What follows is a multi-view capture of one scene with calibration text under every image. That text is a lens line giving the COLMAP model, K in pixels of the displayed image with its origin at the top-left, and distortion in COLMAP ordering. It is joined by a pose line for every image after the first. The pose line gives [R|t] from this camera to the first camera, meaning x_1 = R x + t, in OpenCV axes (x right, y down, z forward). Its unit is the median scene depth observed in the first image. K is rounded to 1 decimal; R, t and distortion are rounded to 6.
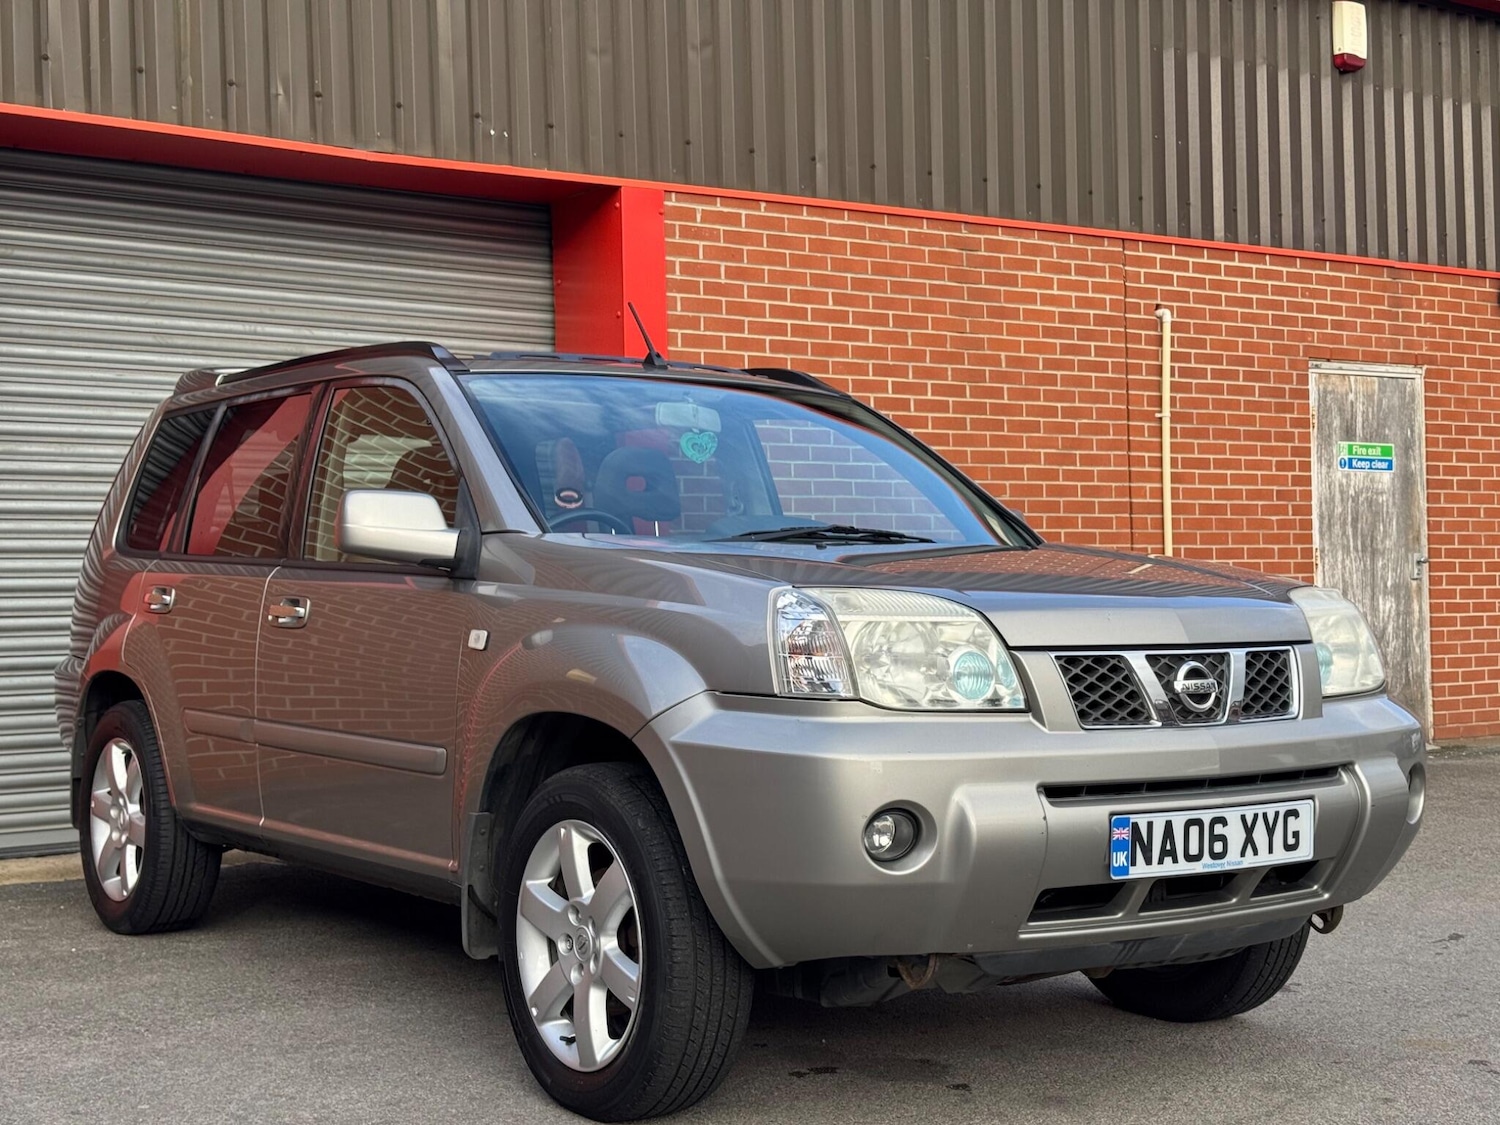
lens RADIAL K [[2087.8, 0, 751.3], [0, 2087.8, 564.2], [0, 0, 1]] dist [0.106518, 0.000000]
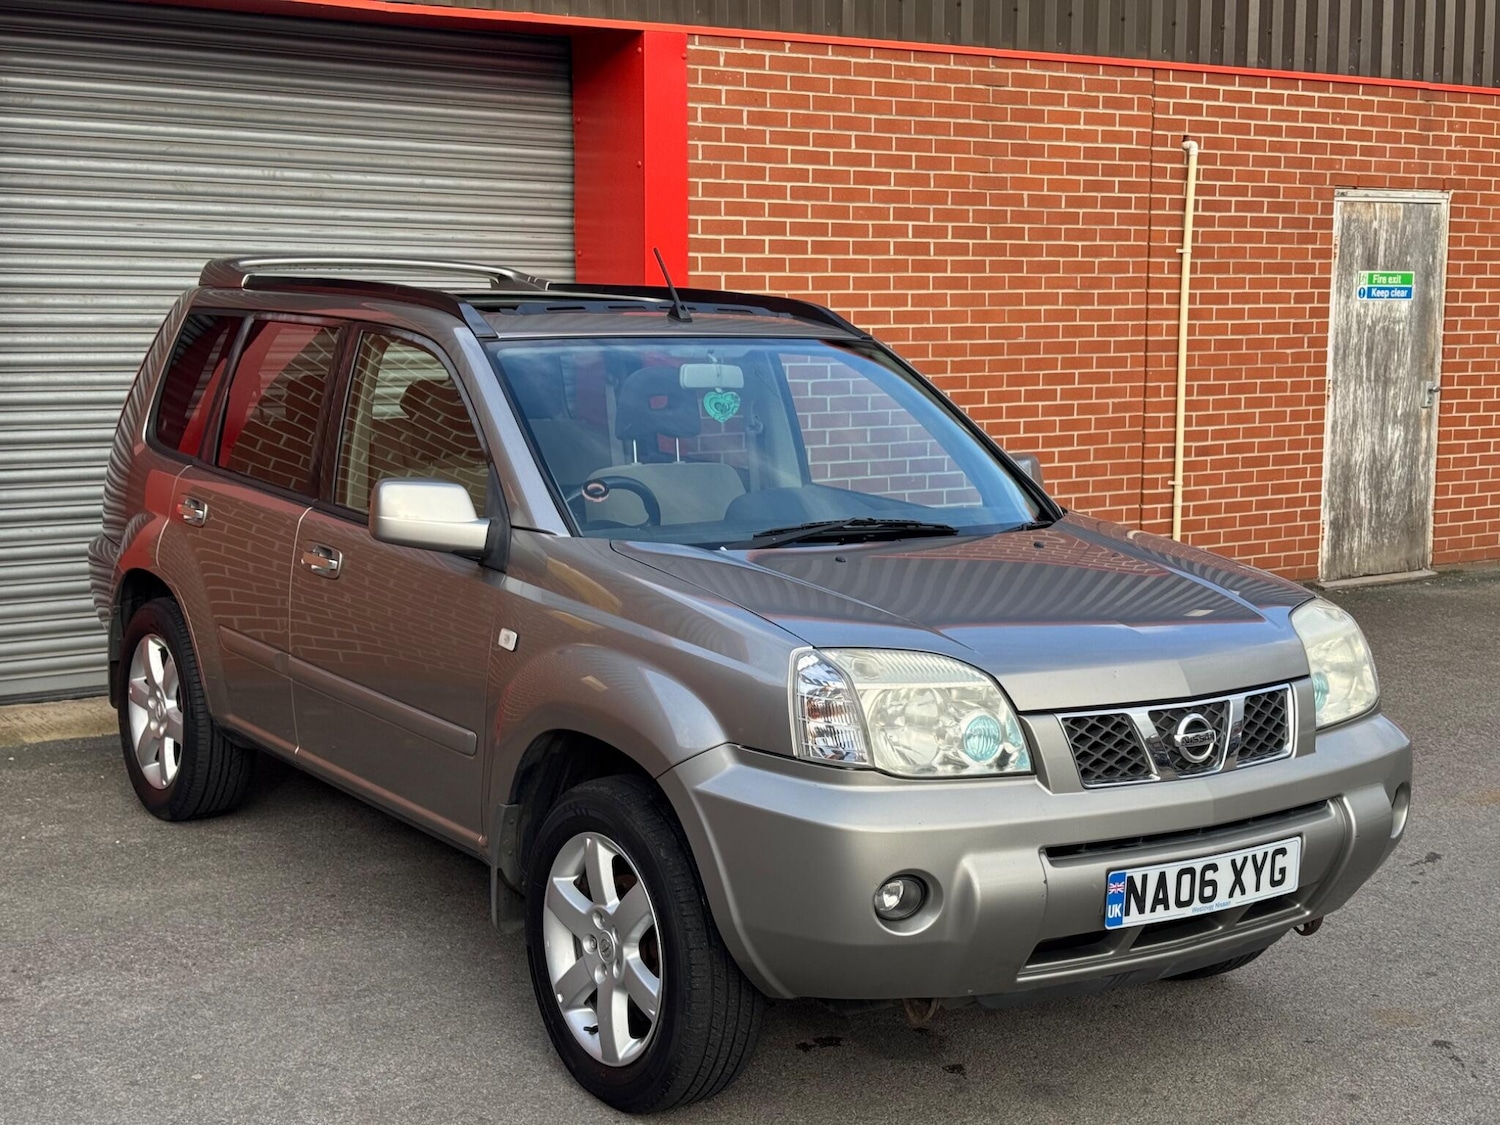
lens RADIAL K [[2087.8, 0, 750.0], [0, 2087.8, 567.4], [0, 0, 1]] dist [0.106518, 0.000000]
pose [[0.999732, 0.023042, -0.002231, -0.008211], [-0.022461, 0.988798, 0.147563, -0.145269], [0.005606, -0.147473, 0.989050, -0.020838]]
